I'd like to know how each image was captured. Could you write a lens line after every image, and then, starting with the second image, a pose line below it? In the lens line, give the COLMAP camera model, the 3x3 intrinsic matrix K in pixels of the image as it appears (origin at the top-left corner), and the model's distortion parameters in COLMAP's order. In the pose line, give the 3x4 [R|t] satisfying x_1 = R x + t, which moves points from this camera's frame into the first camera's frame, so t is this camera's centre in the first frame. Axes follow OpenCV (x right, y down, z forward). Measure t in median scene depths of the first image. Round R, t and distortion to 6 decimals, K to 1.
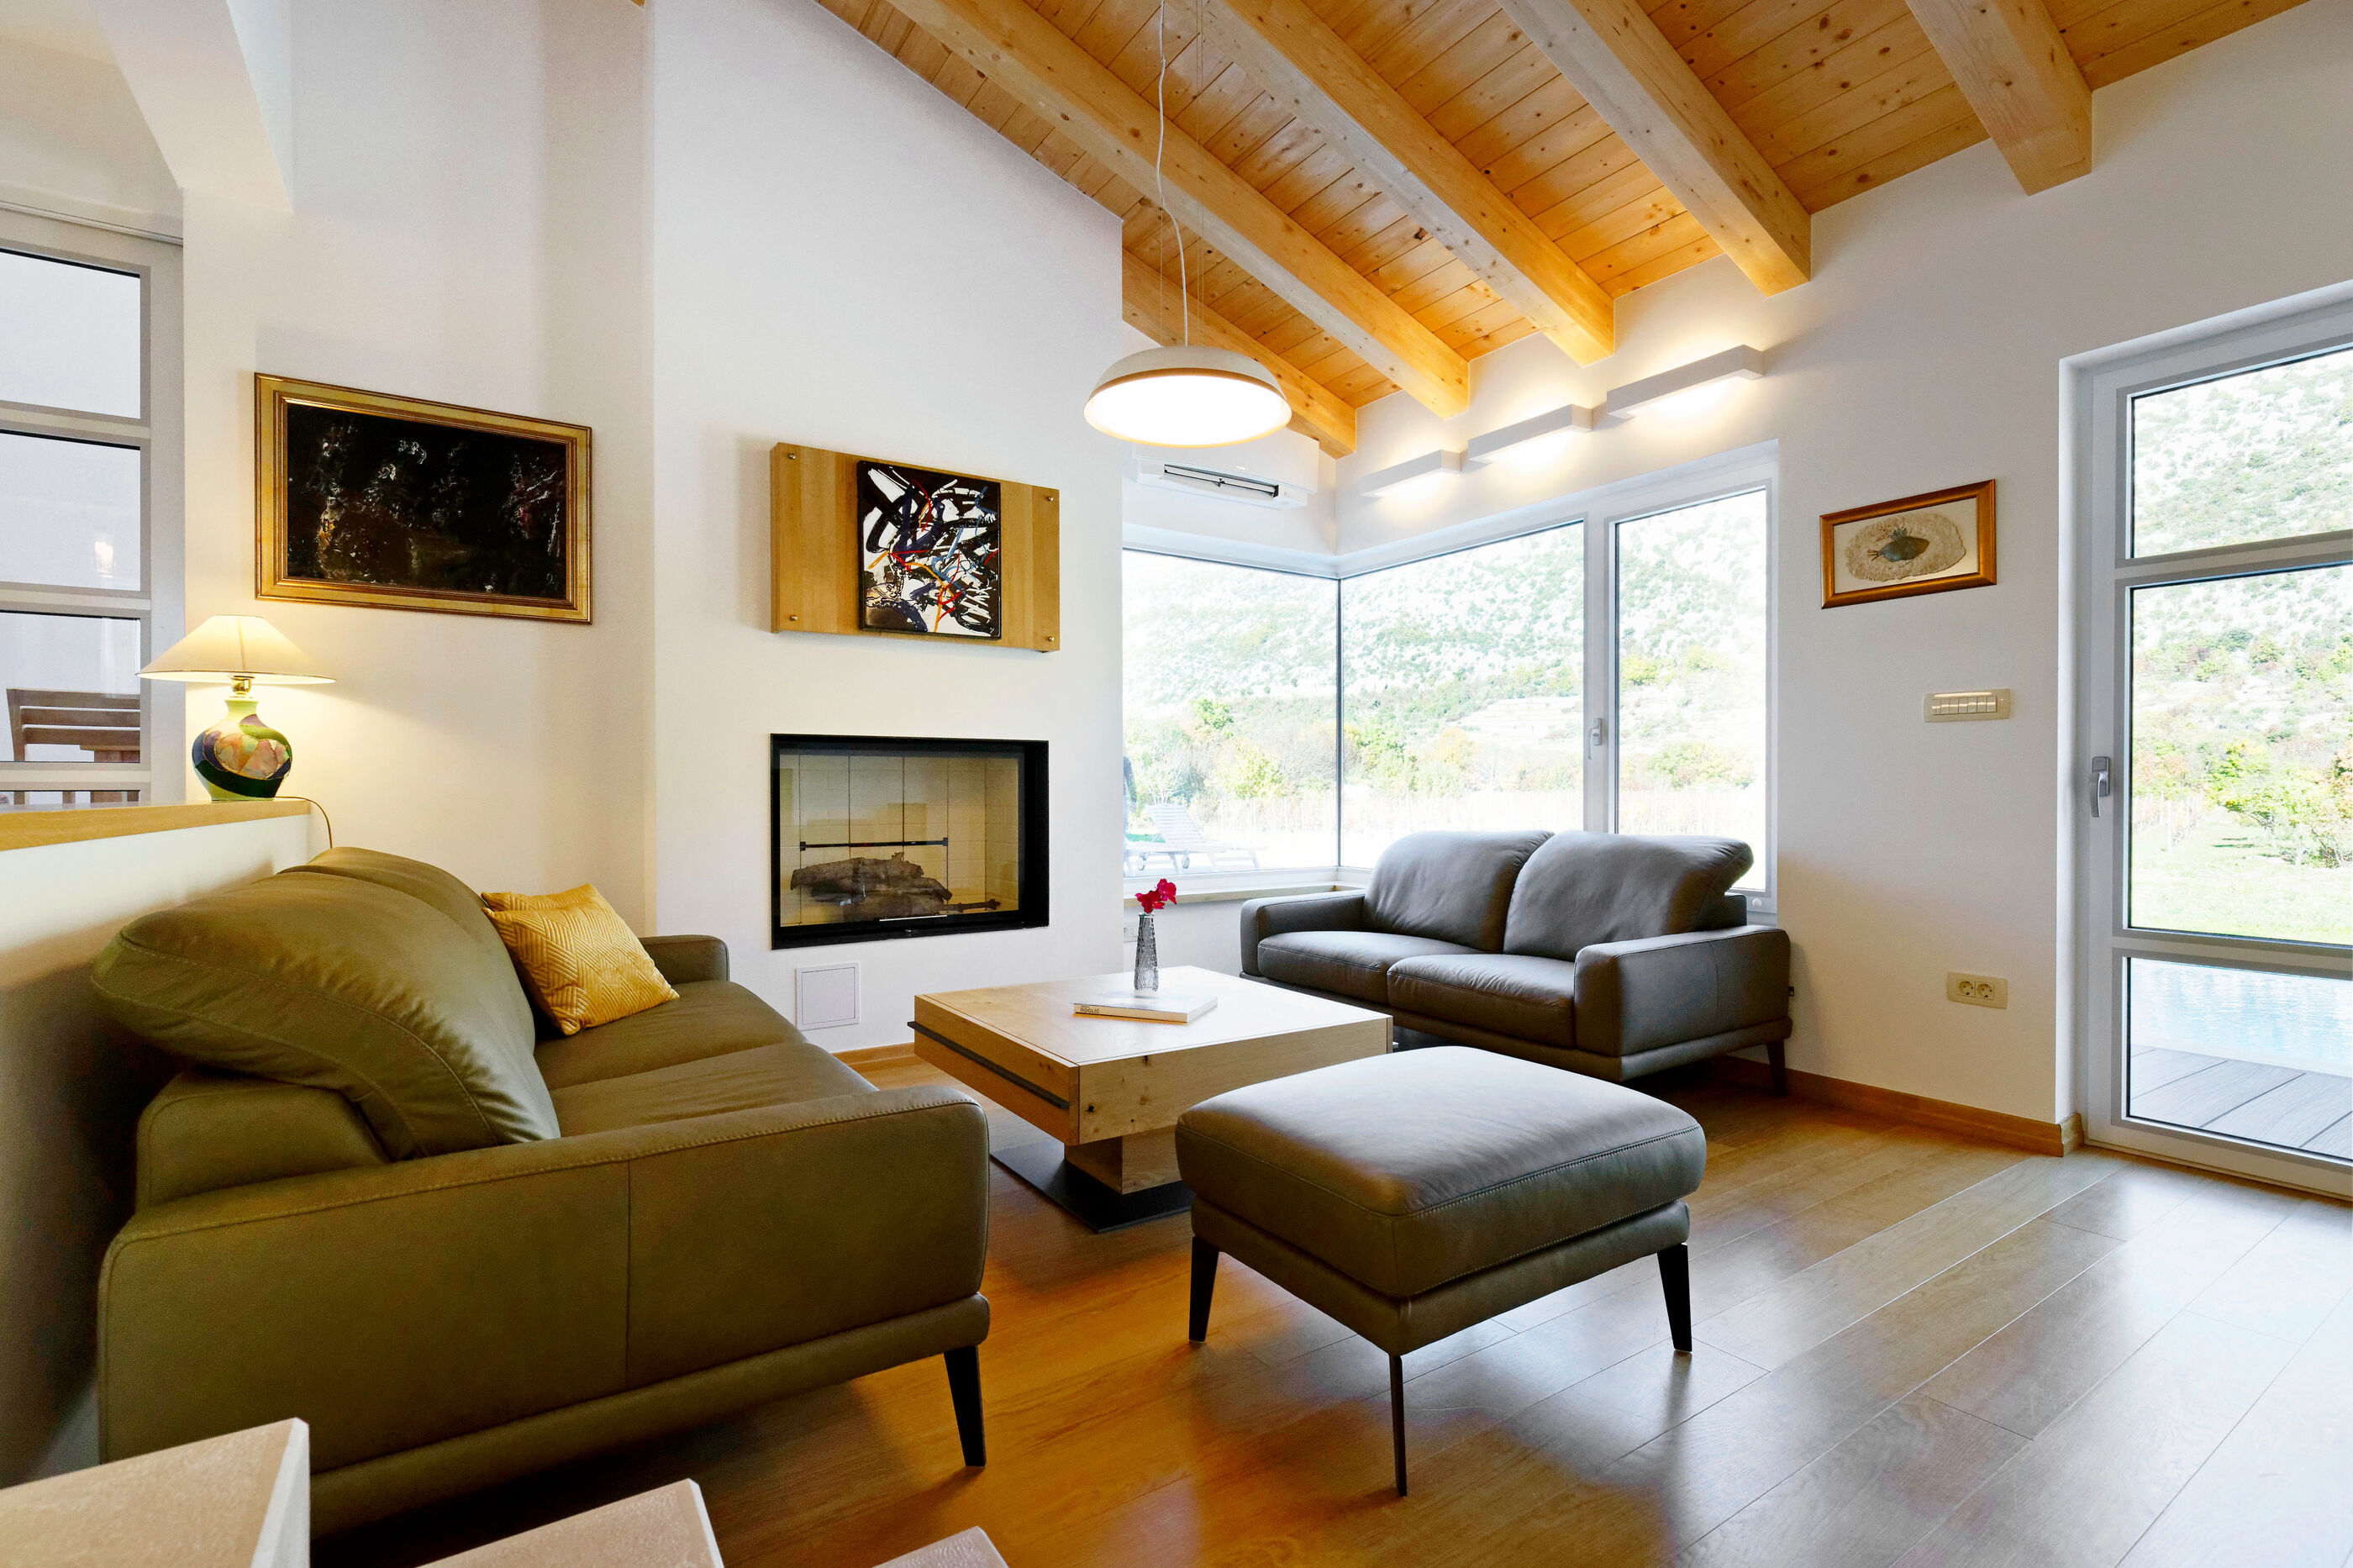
lens RADIAL K [[1064.5, 0, 1181.1], [0, 1064.5, 792.5], [0, 0, 1]] dist [0.001903, 0.000820]
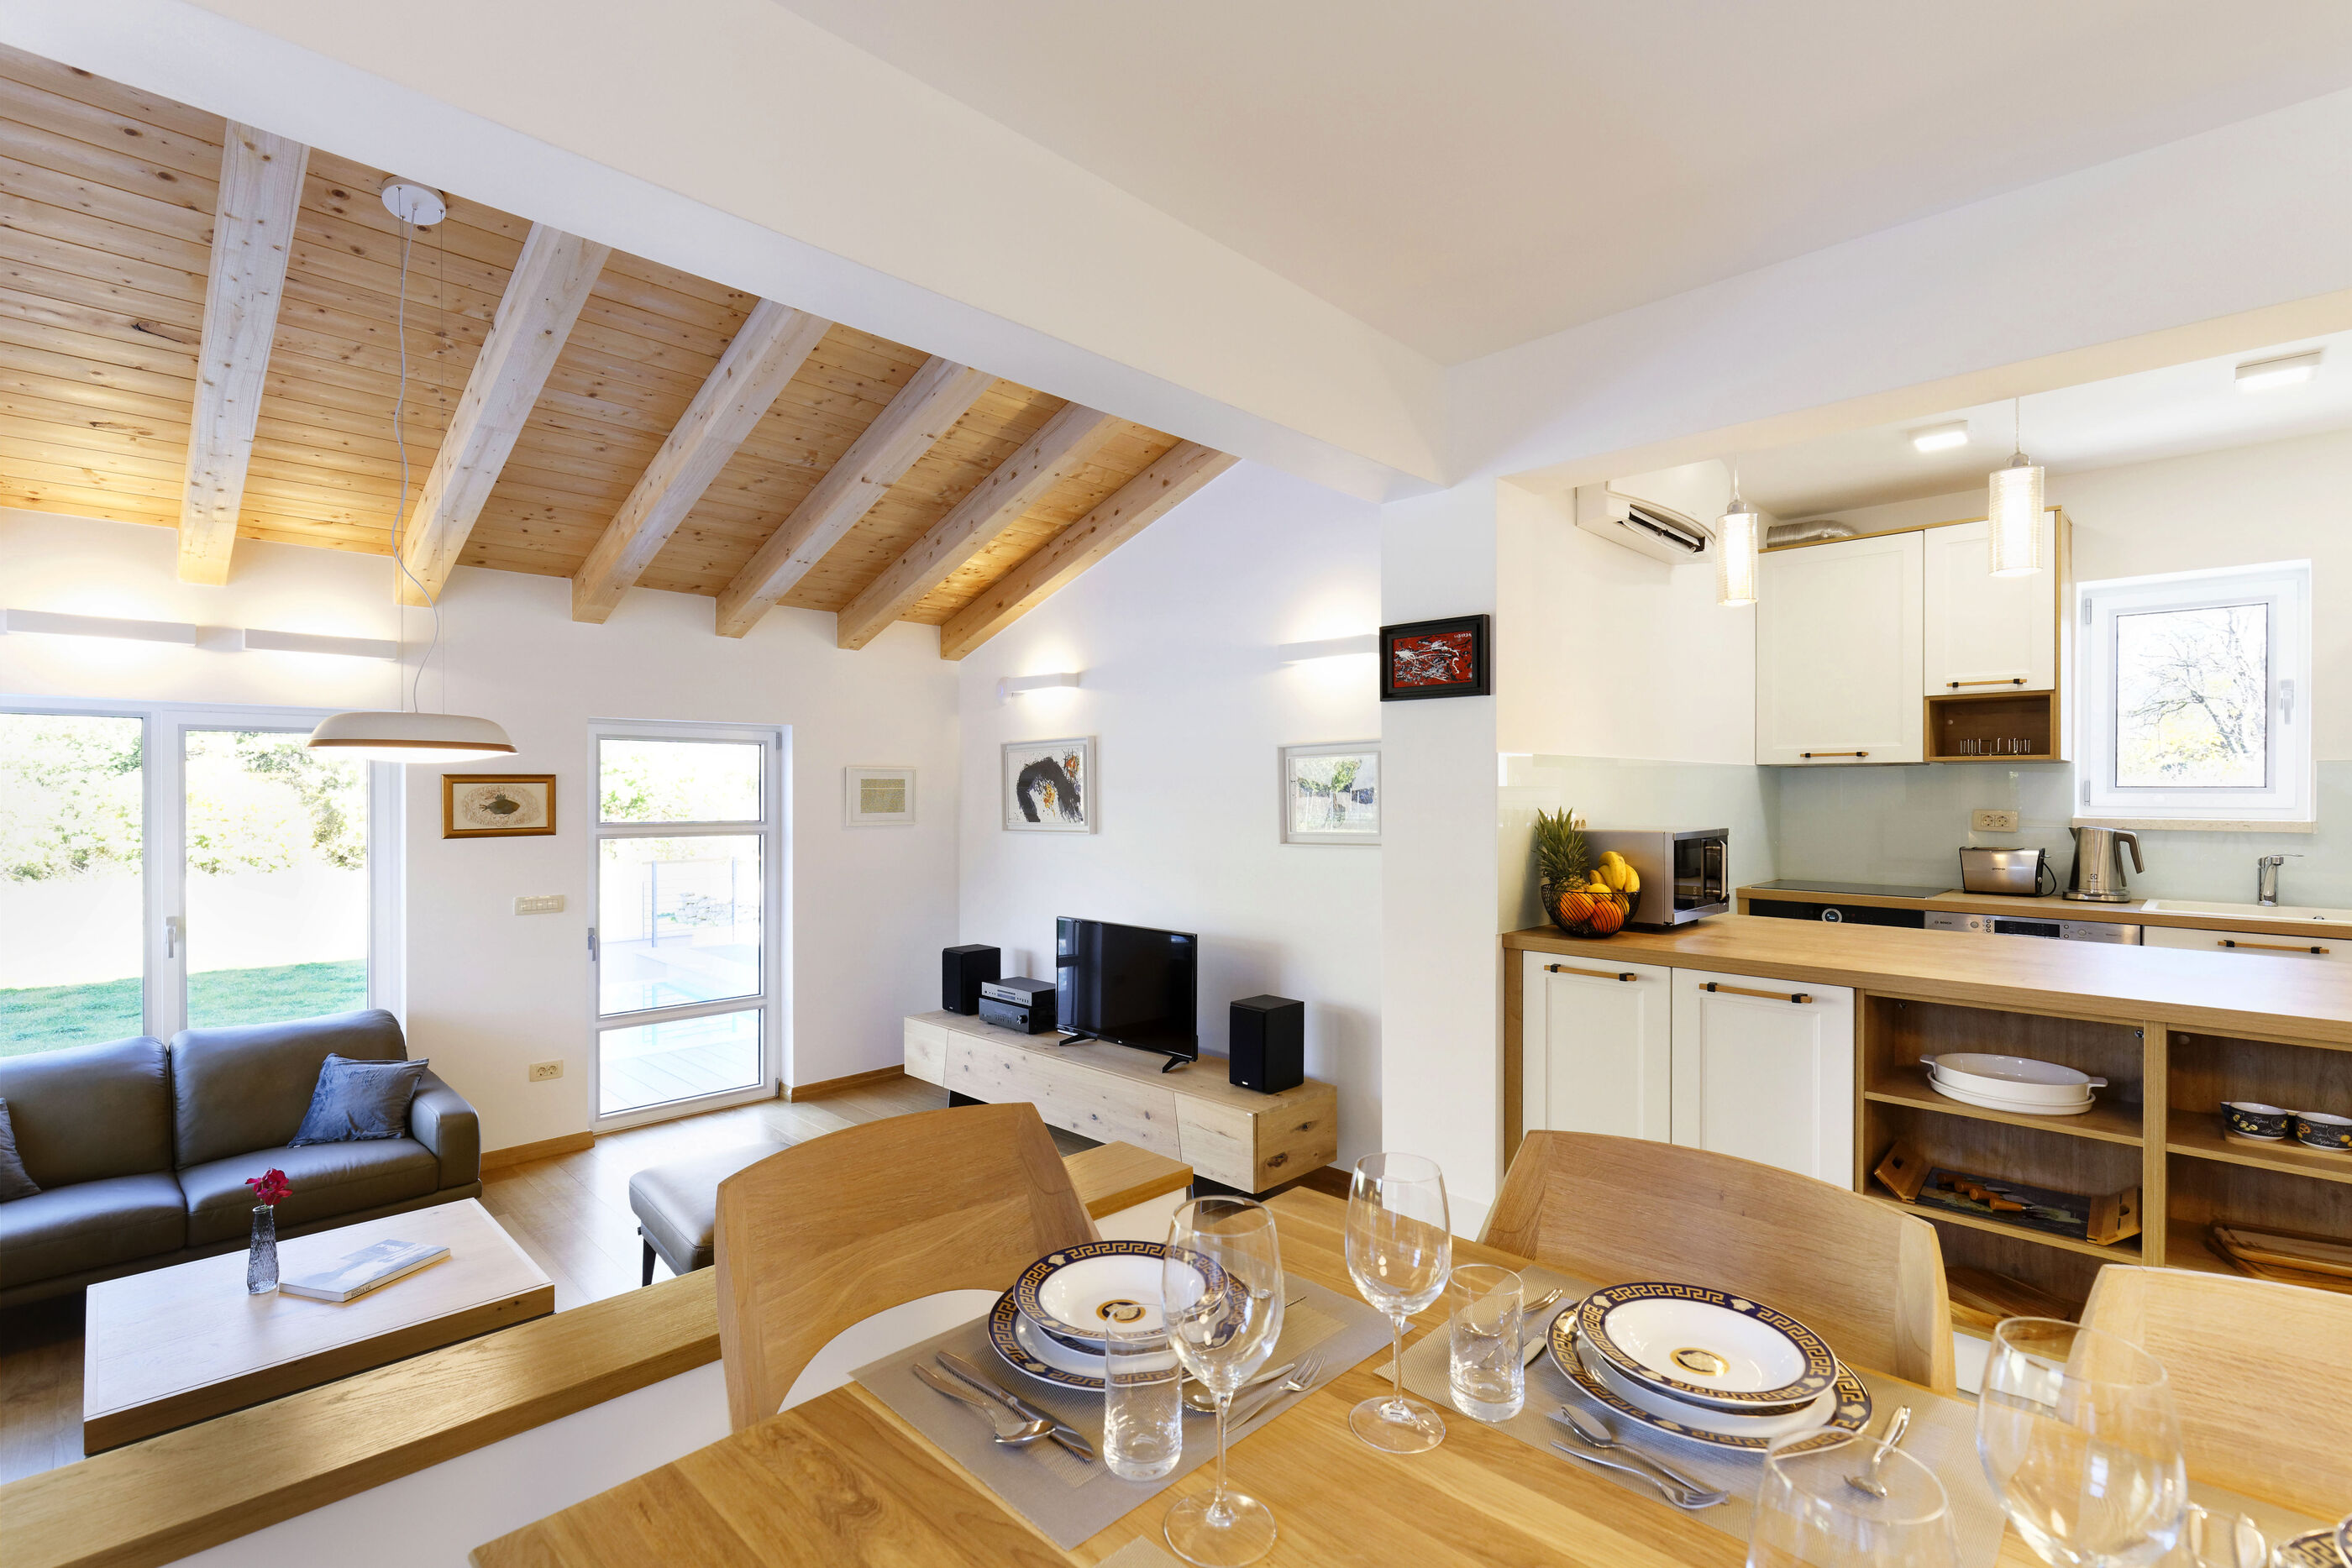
lens RADIAL K [[1064.0, 0, 1180.6], [0, 1064.0, 792.5], [0, 0, 1]] dist [0.001903, 0.000820]
pose [[-0.205986, -0.003907, 0.978547, -0.934524], [0.000804, 0.999991, 0.004161, -0.220319], [-0.978555, 0.001644, -0.205981, 0.292614]]
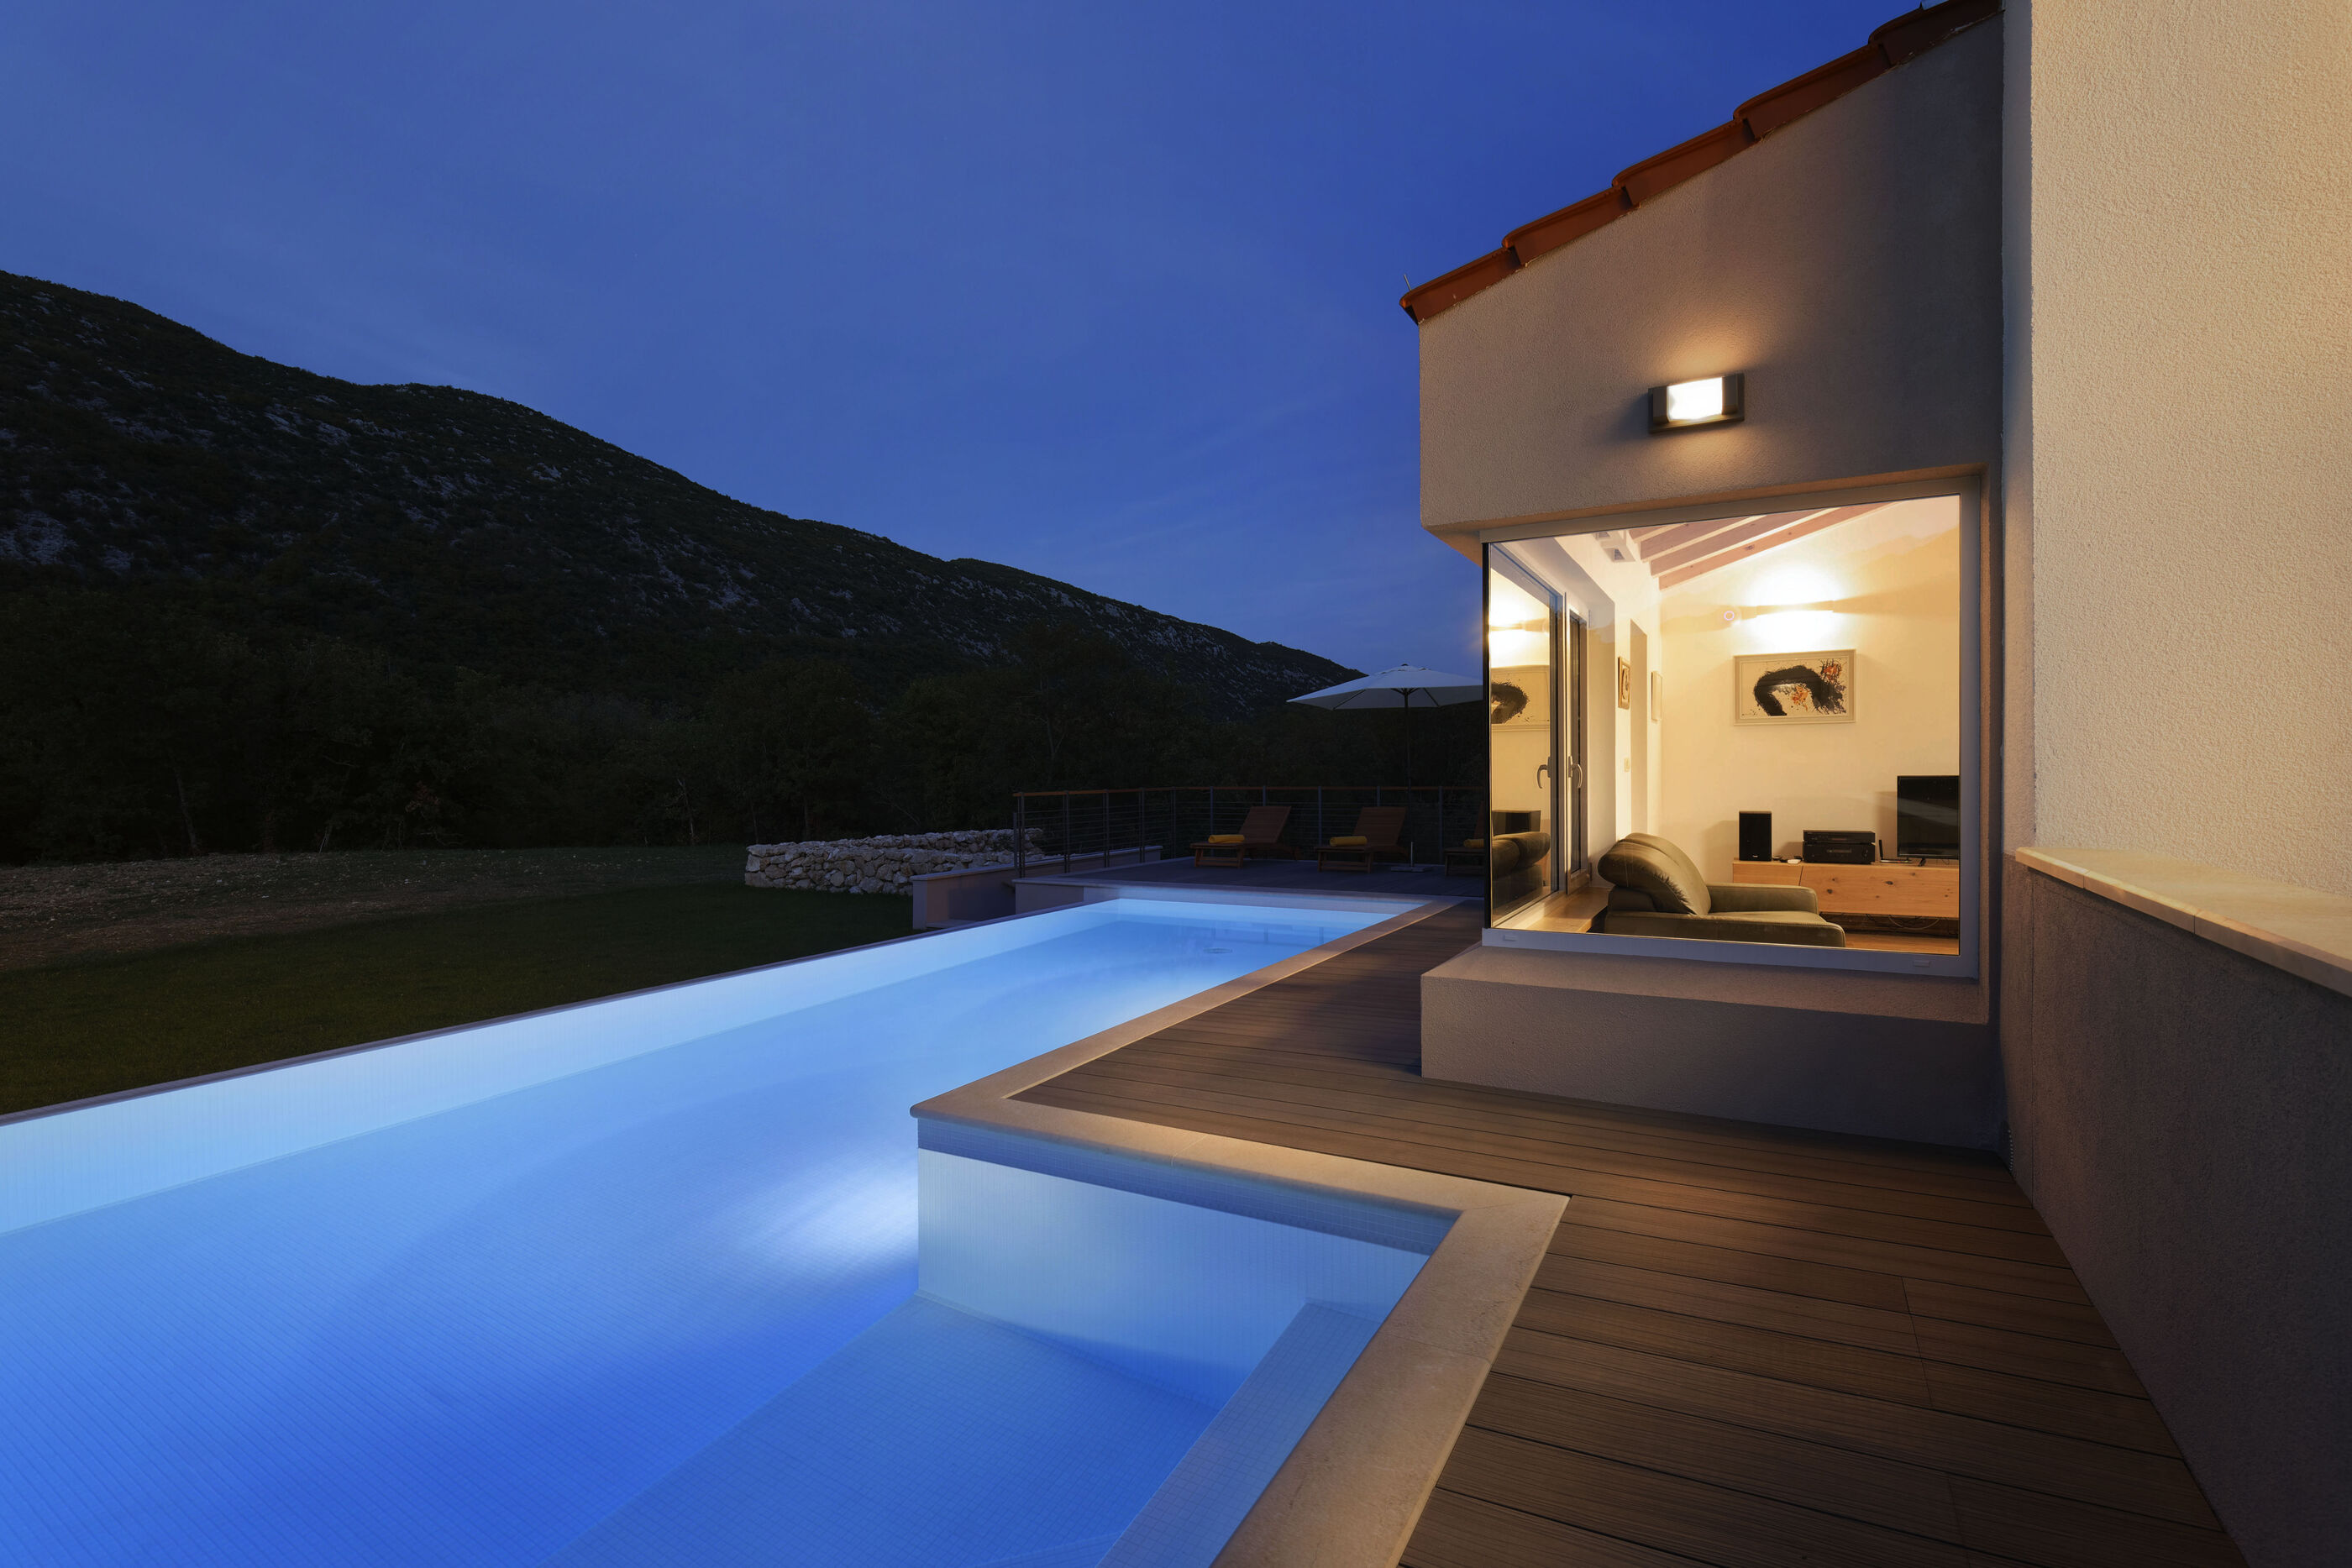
lens RADIAL K [[1064.0, 0, 1180.6], [0, 1064.0, 792.5], [0, 0, 1]] dist [0.001903, 0.000820]
pose [[-0.470557, -0.013909, 0.882260, -0.605111], [0.008550, 0.999757, 0.020321, -0.066039], [-0.882328, 0.017106, -0.470324, 2.276506]]
